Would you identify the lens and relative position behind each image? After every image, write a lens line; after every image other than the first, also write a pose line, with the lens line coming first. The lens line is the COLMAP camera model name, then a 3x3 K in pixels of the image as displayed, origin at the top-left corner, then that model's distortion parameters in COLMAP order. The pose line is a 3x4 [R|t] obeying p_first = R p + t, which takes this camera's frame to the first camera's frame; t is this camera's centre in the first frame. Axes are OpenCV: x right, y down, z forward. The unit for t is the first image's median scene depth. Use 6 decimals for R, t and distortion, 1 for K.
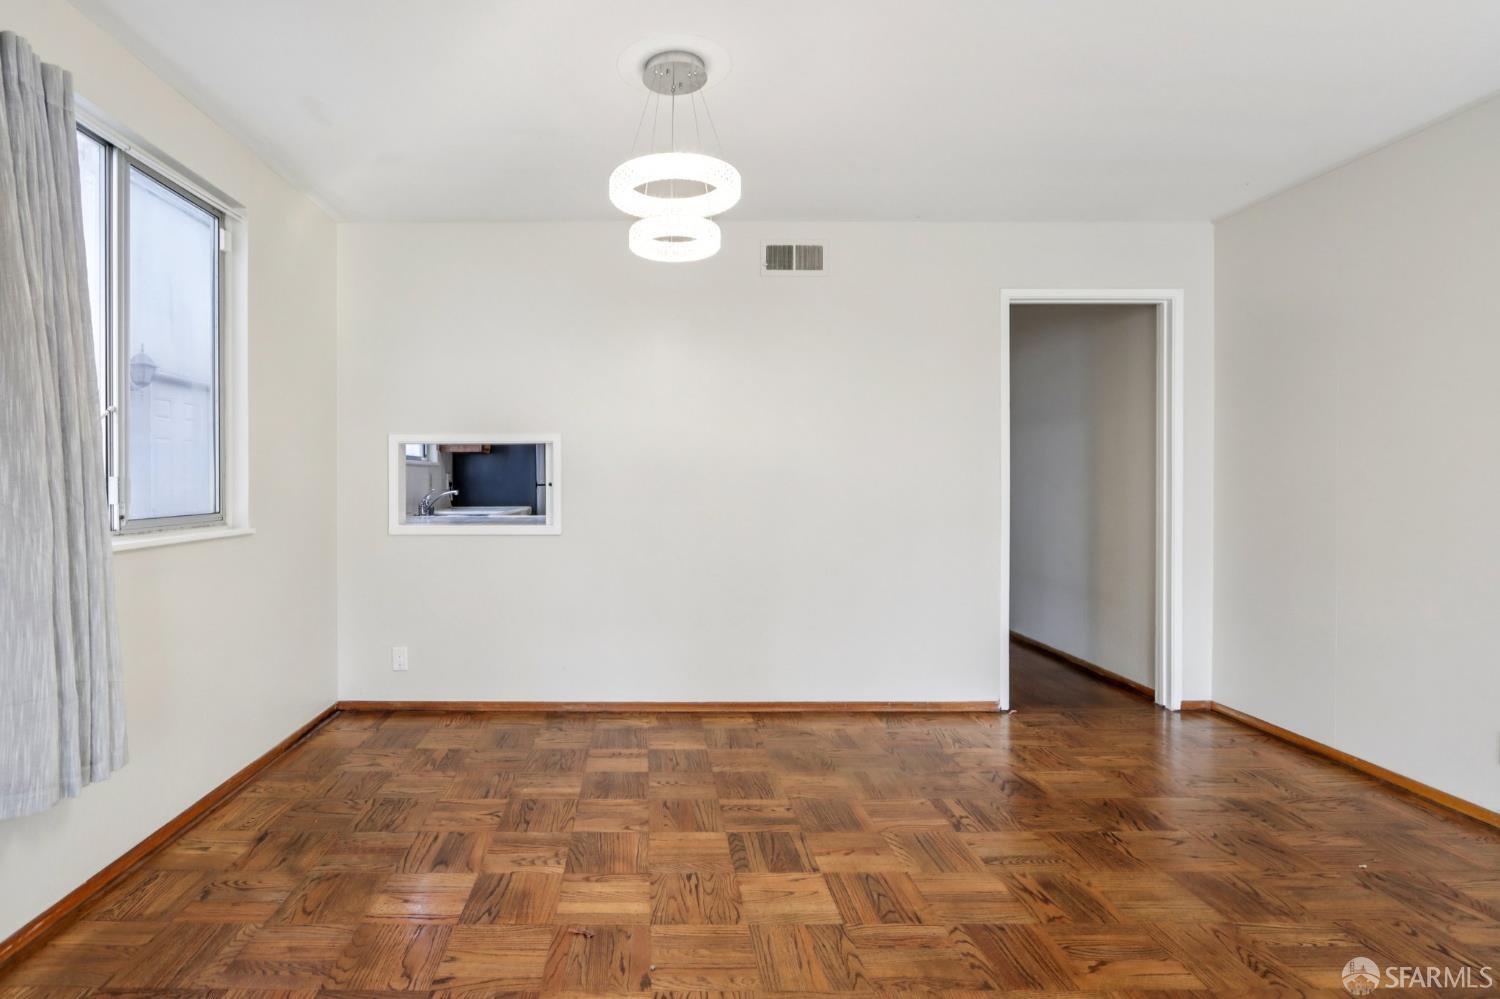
lens RADIAL K [[738.3, 0, 647.4], [0, 738.3, 479.8], [0, 0, 1]] dist [-0.006189, -0.001003]
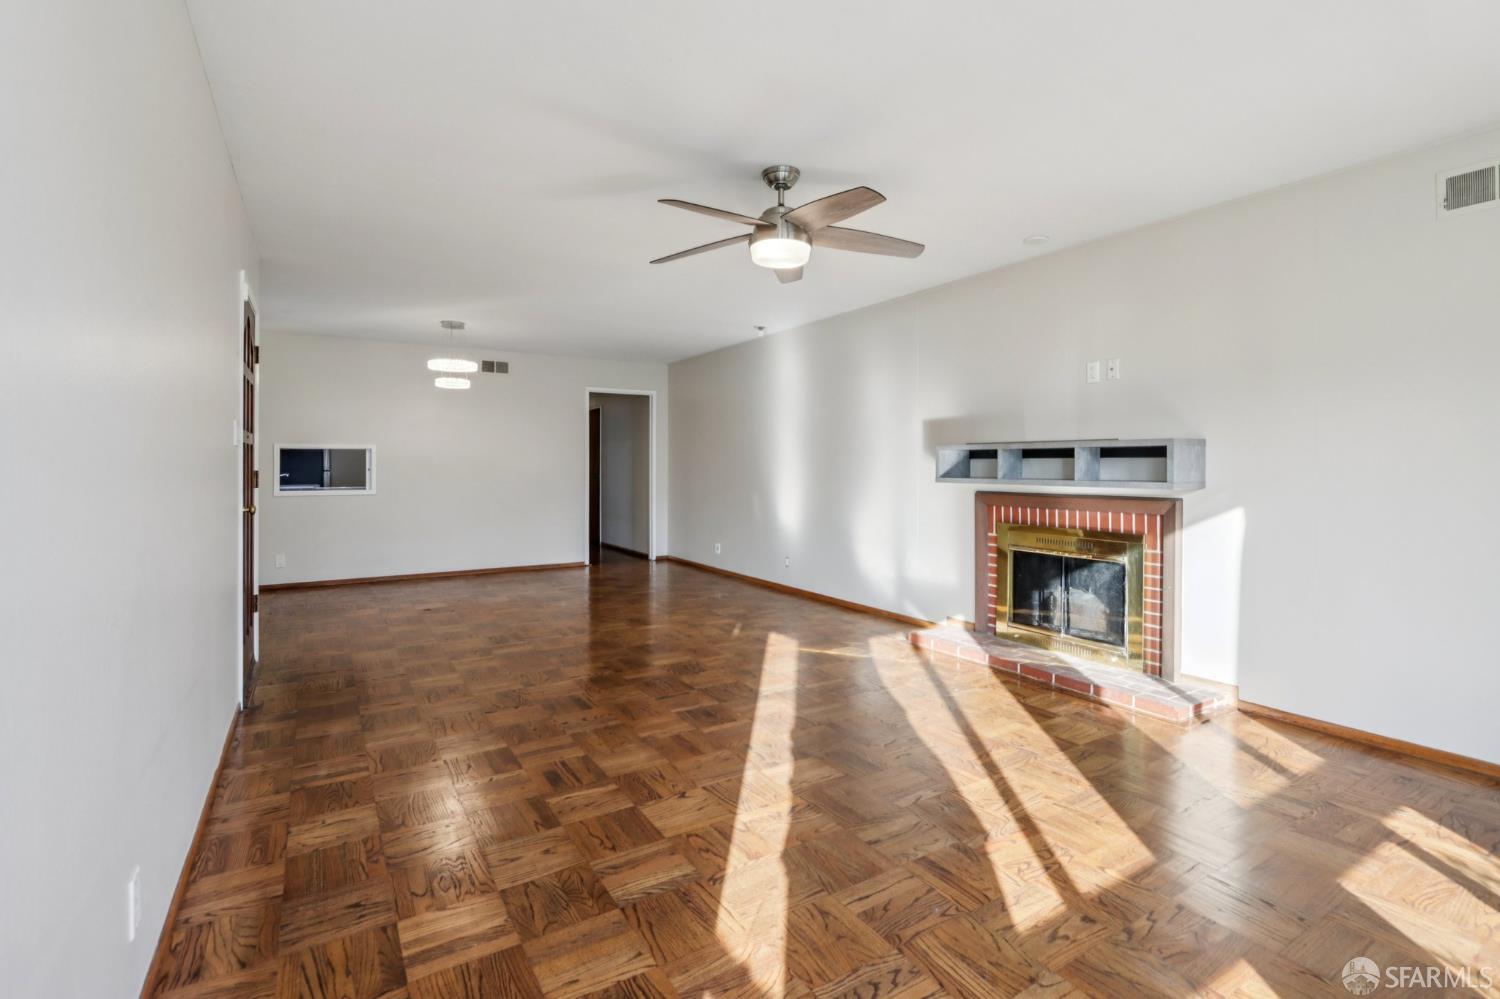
lens RADIAL K [[700.2, 0, 762.6], [0, 700.2, 464.4], [0, 0, 1]] dist [-0.010270, 0.002663]
pose [[0.840041, 0.002347, 0.542518, -0.305601], [-0.000739, 0.999995, -0.003181, -0.003790], [-0.542522, 0.002271, 0.840038, -1.391350]]
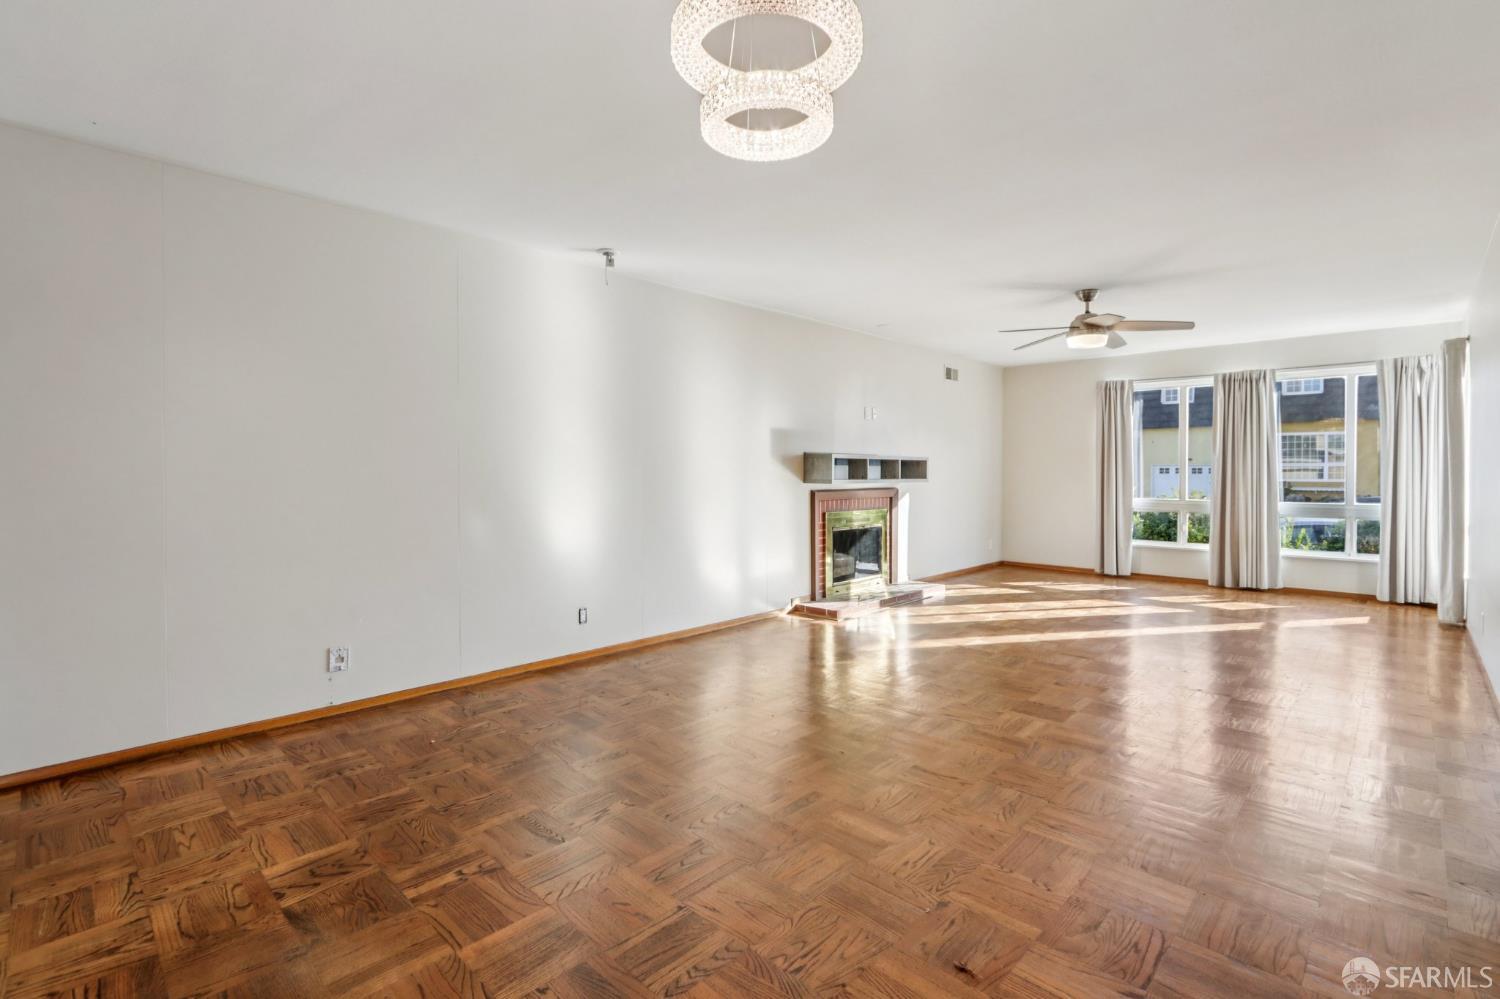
lens RADIAL K [[700.2, 0, 770.8], [0, 700.2, 476.9], [0, 0, 1]] dist [-0.010270, 0.002663]
pose [[-0.738024, -0.004325, 0.674761, -0.301695], [0.000903, 0.999972, 0.007397, -0.002544], [-0.674774, 0.006069, -0.737999, 1.074901]]
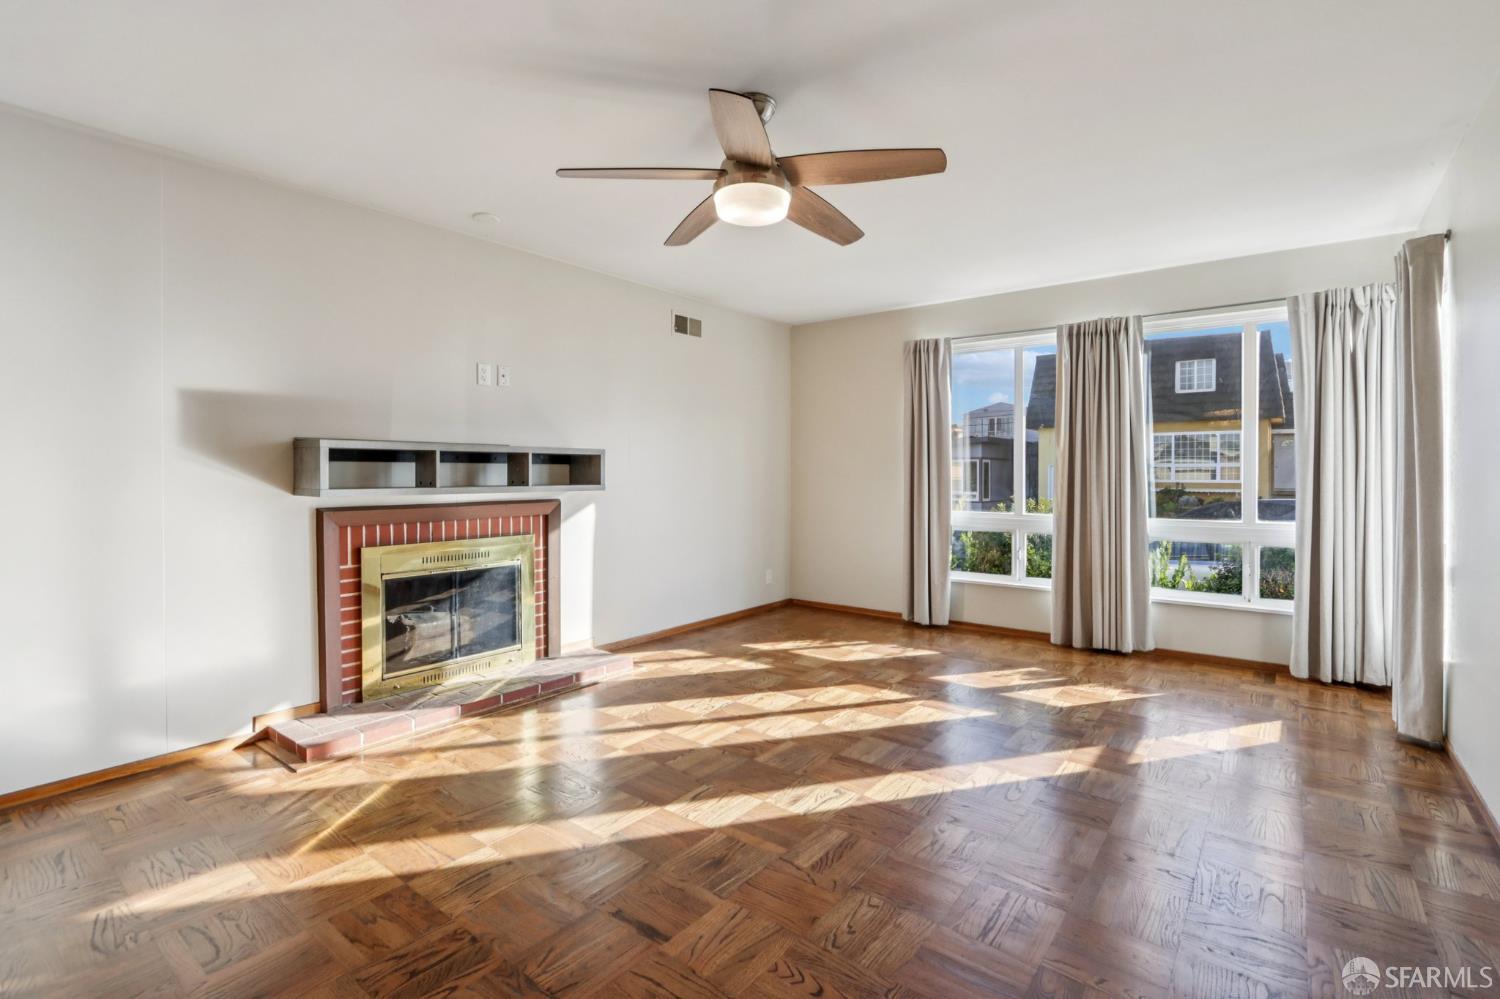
lens RADIAL K [[700.2, 0, 760.4], [0, 700.2, 477.9], [0, 0, 1]] dist [-0.010270, 0.002663]
pose [[-0.798864, -0.000615, 0.601511, -0.232186], [0.002775, 0.999985, 0.004706, 0.000989], [-0.601505, 0.005429, -0.798851, 0.037900]]
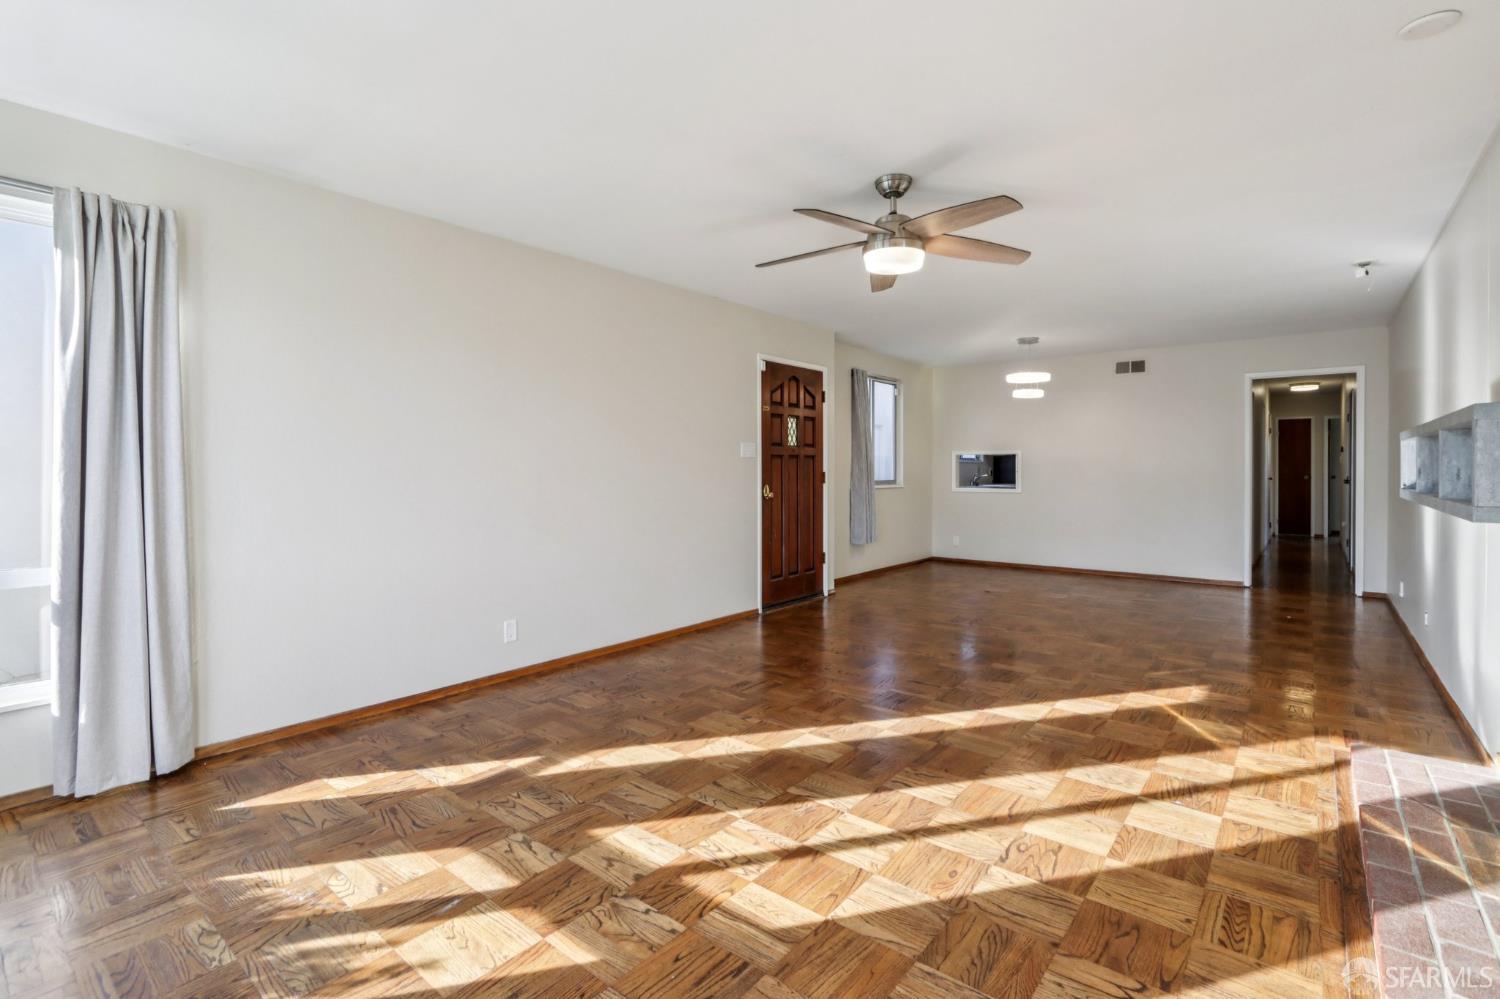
lens RADIAL K [[700.2, 0, 760.0], [0, 700.2, 473.2], [0, 0, 1]] dist [-0.010270, 0.002663]
pose [[0.788156, 0.004607, -0.615458, 0.704374], [-0.000077, 0.999973, 0.007386, -0.006094], [0.615476, -0.005774, 0.788135, -1.487476]]
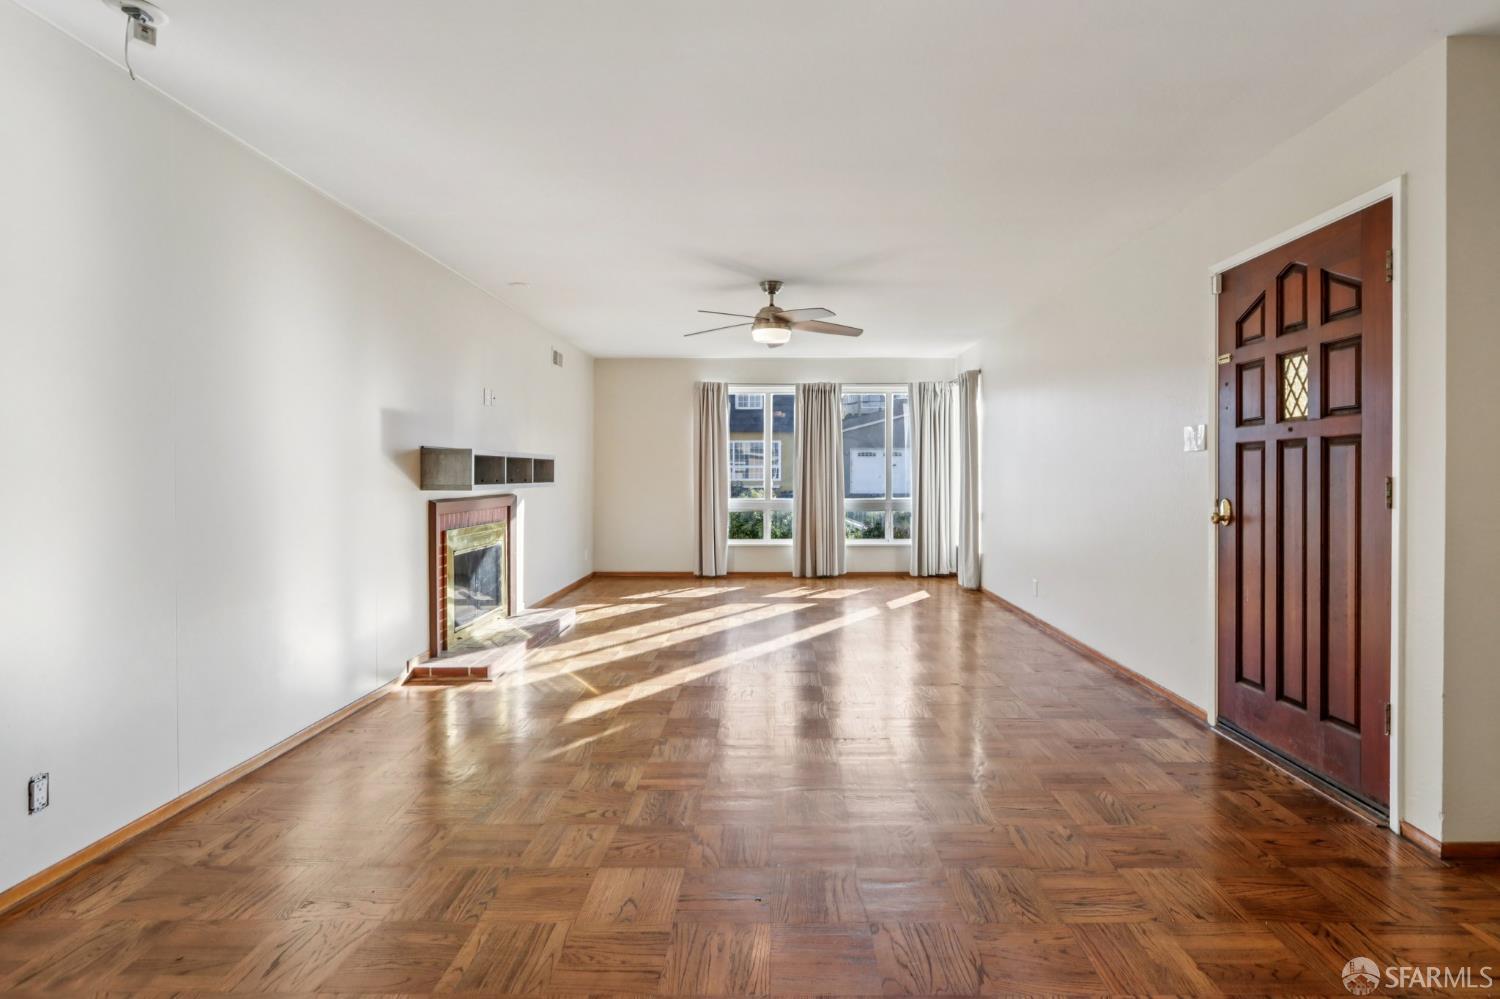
lens RADIAL K [[700.2, 0, 775.3], [0, 700.2, 482.8], [0, 0, 1]] dist [-0.010270, 0.002663]
pose [[-0.999988, 0.004785, -0.000969, 0.236328], [0.004770, 0.999882, 0.014617, -0.003292], [0.001039, 0.014612, -0.999893, 0.931625]]
